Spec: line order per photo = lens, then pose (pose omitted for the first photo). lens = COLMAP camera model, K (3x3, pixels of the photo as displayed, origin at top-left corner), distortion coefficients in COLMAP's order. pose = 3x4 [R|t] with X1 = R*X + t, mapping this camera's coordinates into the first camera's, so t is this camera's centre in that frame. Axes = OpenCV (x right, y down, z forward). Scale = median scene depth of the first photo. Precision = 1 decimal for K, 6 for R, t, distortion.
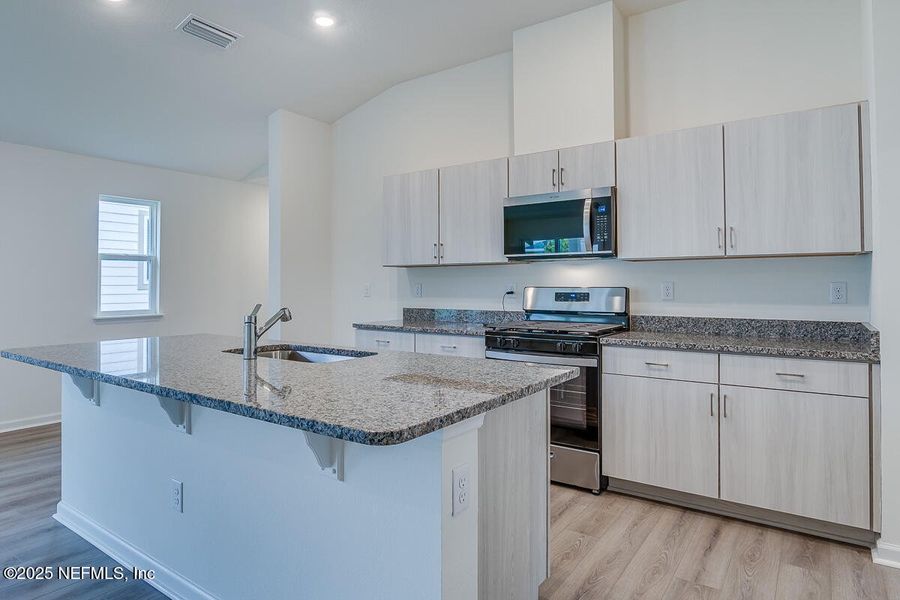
lens RADIAL K [[525.2, 0, 448.8], [0, 525.2, 285.8], [0, 0, 1]] dist [-0.003958, -0.000352]
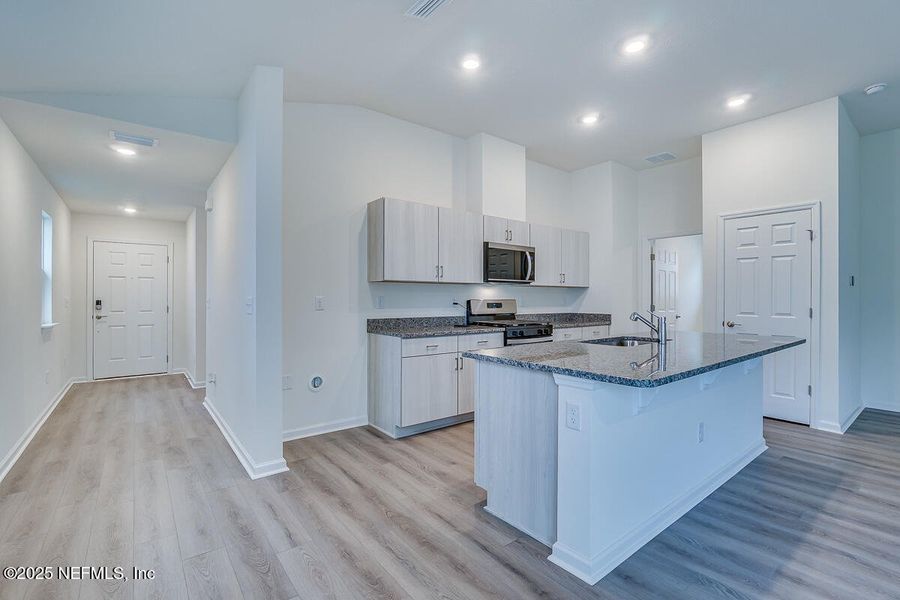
lens RADIAL K [[405.5, 0, 449.2], [0, 405.5, 298.6], [0, 0, 1]] dist [-0.010559, 0.000281]
pose [[0.282960, 0.001033, 0.959131, -1.079171], [-0.002004, 0.999998, -0.000486, 0.000116], [-0.959130, -0.001785, 0.282961, 0.781605]]
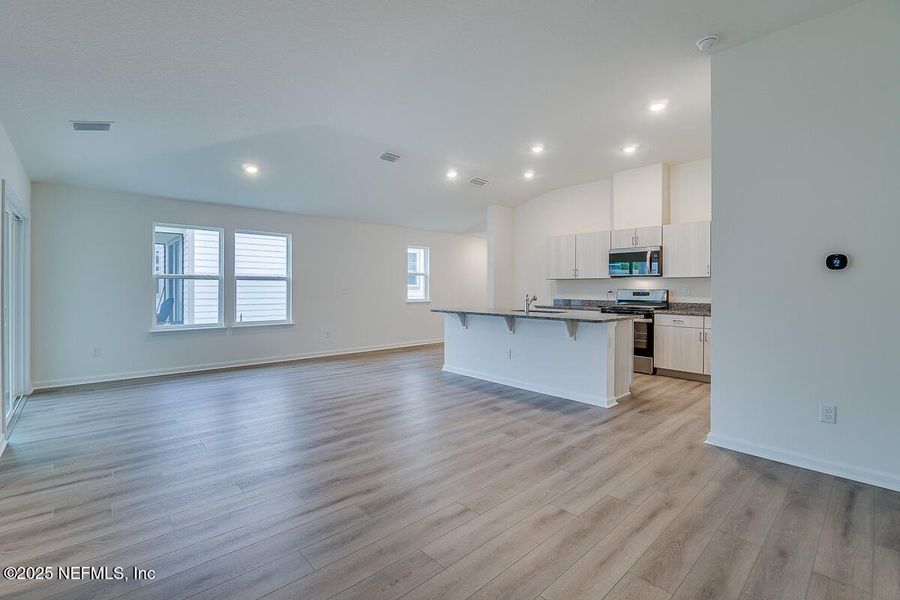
lens RADIAL K [[402.1, 0, 443.7], [0, 402.1, 296.1], [0, 0, 1]] dist [-0.018572, 0.000136]
pose [[0.976969, 0.009816, -0.213154, -0.222356], [-0.005176, 0.999738, 0.022318, -0.003173], [0.213318, -0.020701, 0.976764, -0.841984]]
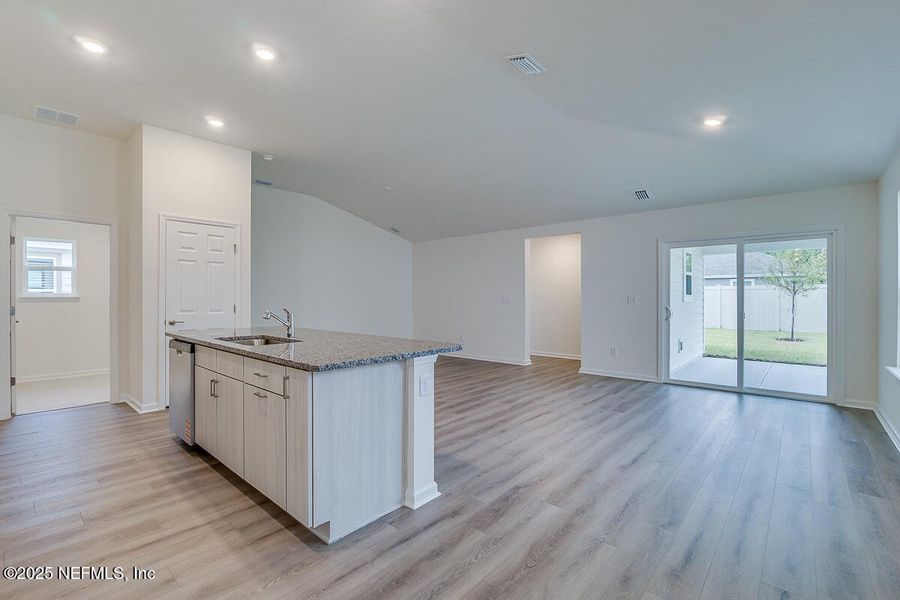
lens RADIAL K [[402.1, 0, 443.7], [0, 402.1, 296.1], [0, 0, 1]] dist [-0.018572, 0.000136]
pose [[-0.993065, 0.002045, 0.117547, -0.666269], [0.001622, 0.999992, -0.003692, -0.000605], [-0.117554, -0.003476, -0.993060, 1.430057]]
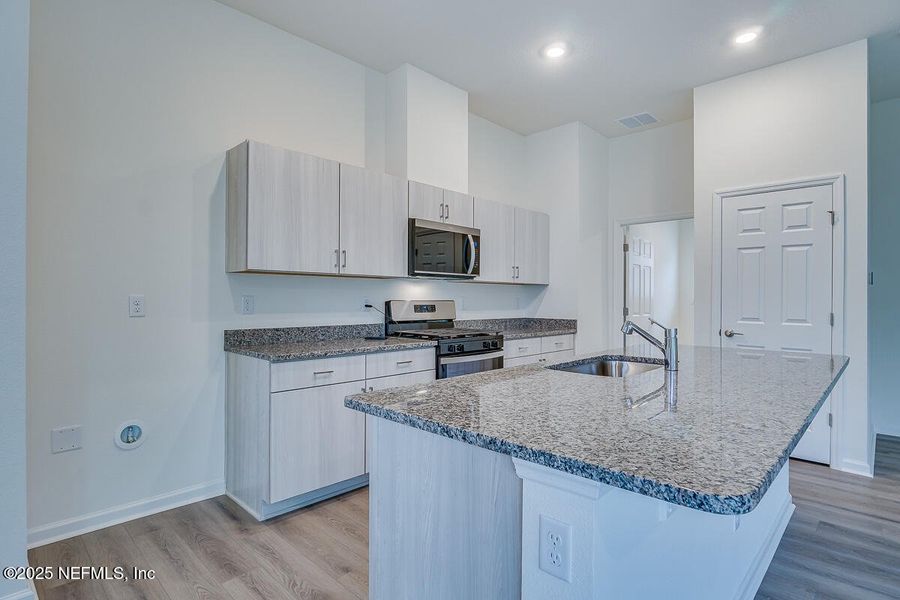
lens RADIAL K [[461.8, 0, 449.2], [0, 461.8, 297.5], [0, 0, 1]] dist [-0.003930, -0.000667]
pose [[0.147352, 0.004296, 0.989075, -0.833560], [-0.005538, 0.999978, -0.003518, -0.000807], [-0.989069, -0.004959, 0.147373, 0.797653]]
